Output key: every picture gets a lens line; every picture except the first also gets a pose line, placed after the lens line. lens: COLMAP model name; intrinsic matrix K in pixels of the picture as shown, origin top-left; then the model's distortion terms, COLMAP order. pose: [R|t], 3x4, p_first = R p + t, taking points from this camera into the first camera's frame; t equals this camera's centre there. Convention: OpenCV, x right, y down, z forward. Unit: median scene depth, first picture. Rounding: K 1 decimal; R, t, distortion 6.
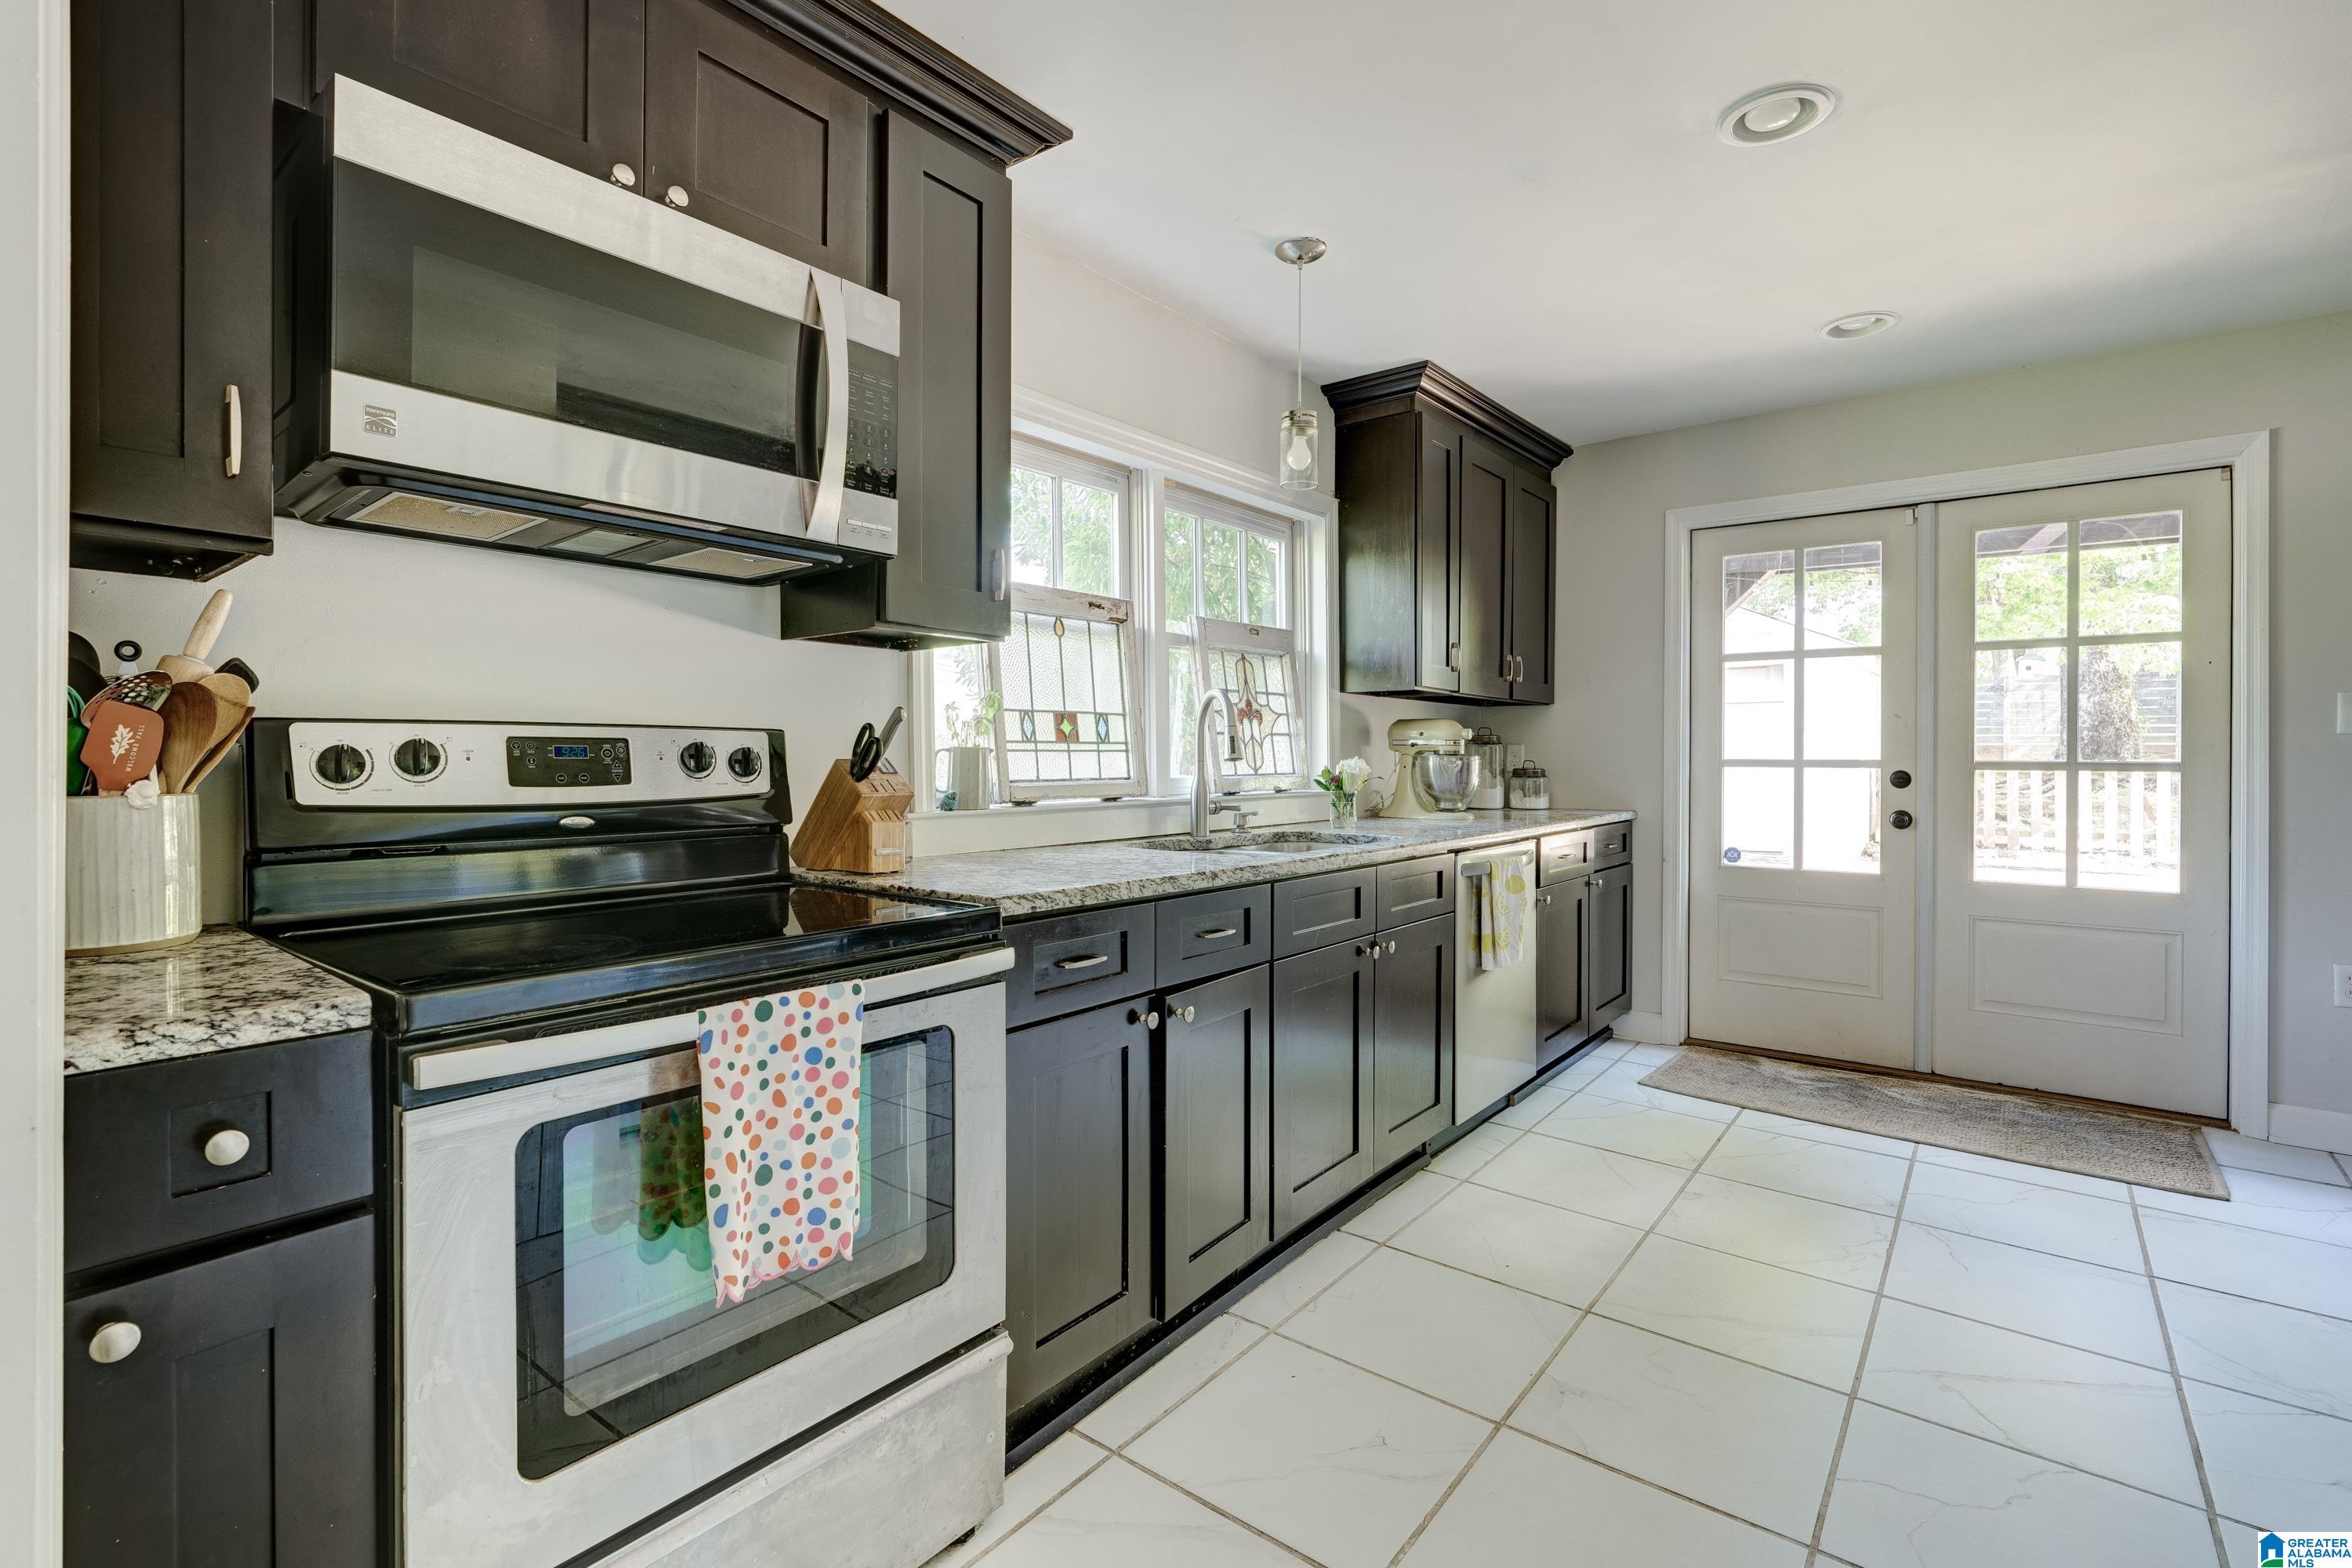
lens RADIAL K [[1082.5, 0, 1184.2], [0, 1082.5, 768.0], [0, 0, 1]] dist [-0.004173, -0.000005]
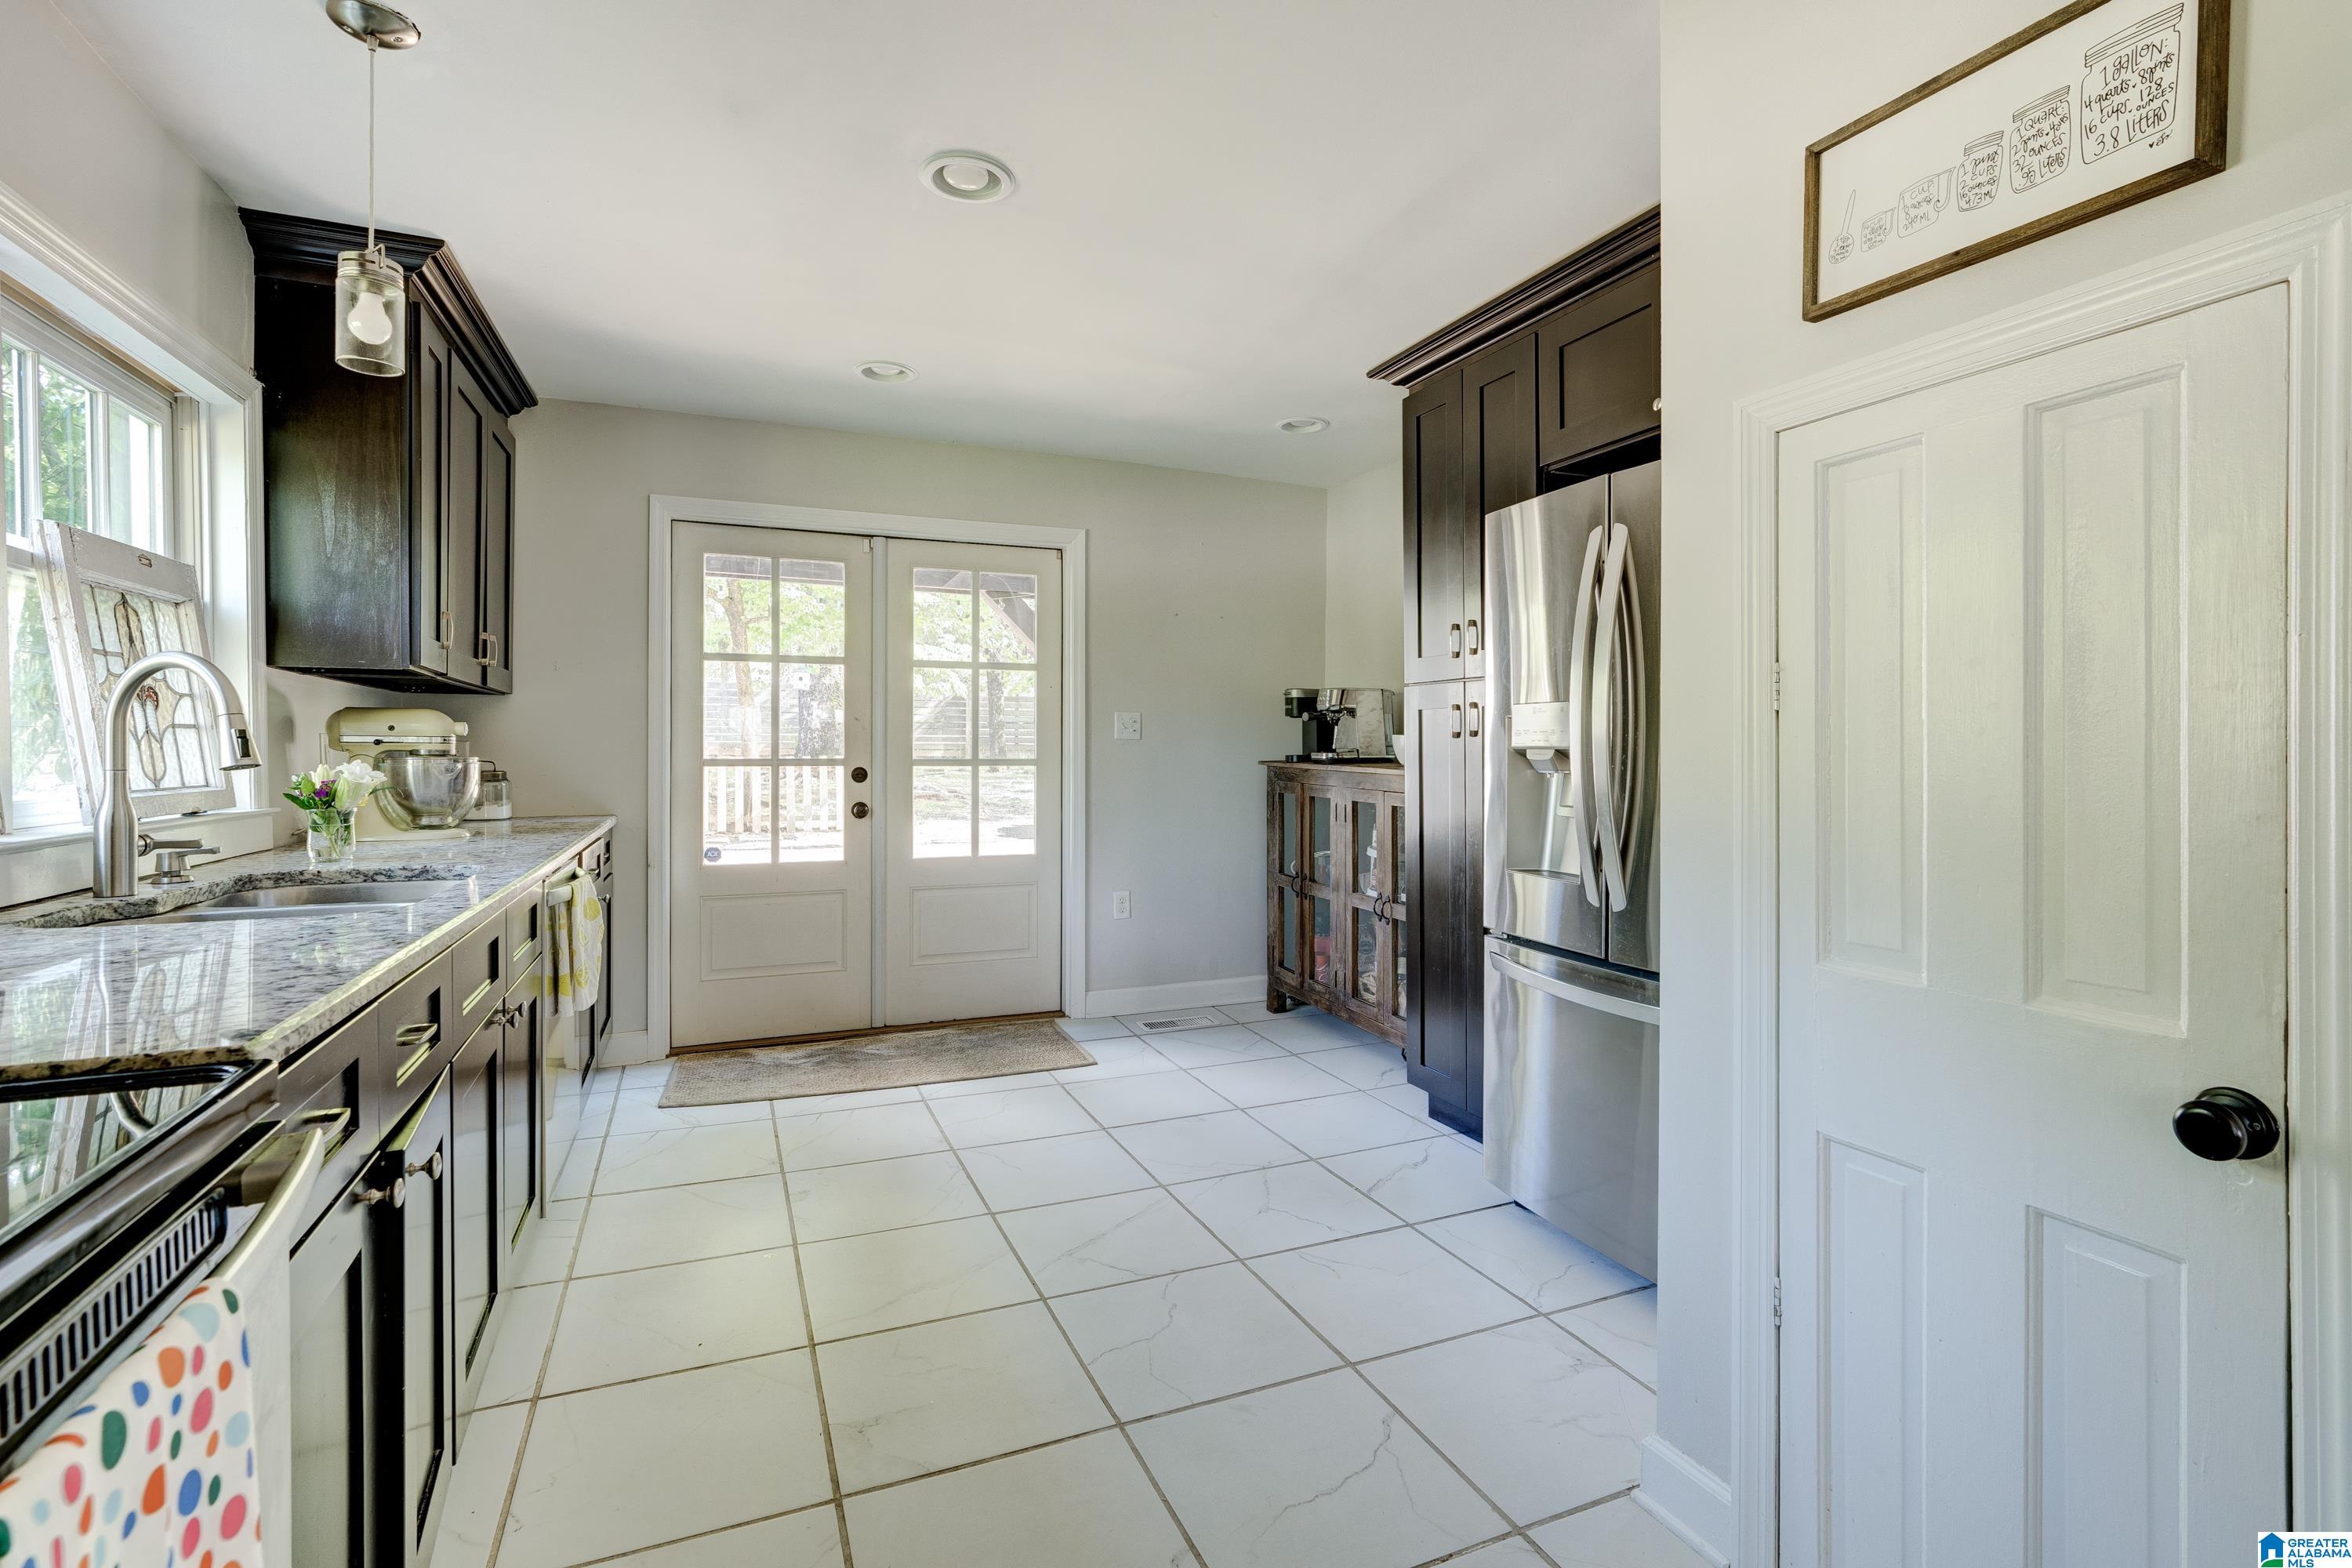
lens RADIAL K [[1082.5, 0, 1189.3], [0, 1082.5, 762.7], [0, 0, 1]] dist [-0.004173, -0.000005]
pose [[0.467387, -0.011195, 0.883982, -0.189660], [0.011918, 0.999909, 0.006362, -0.005620], [-0.883973, 0.007561, 0.467478, 0.164444]]
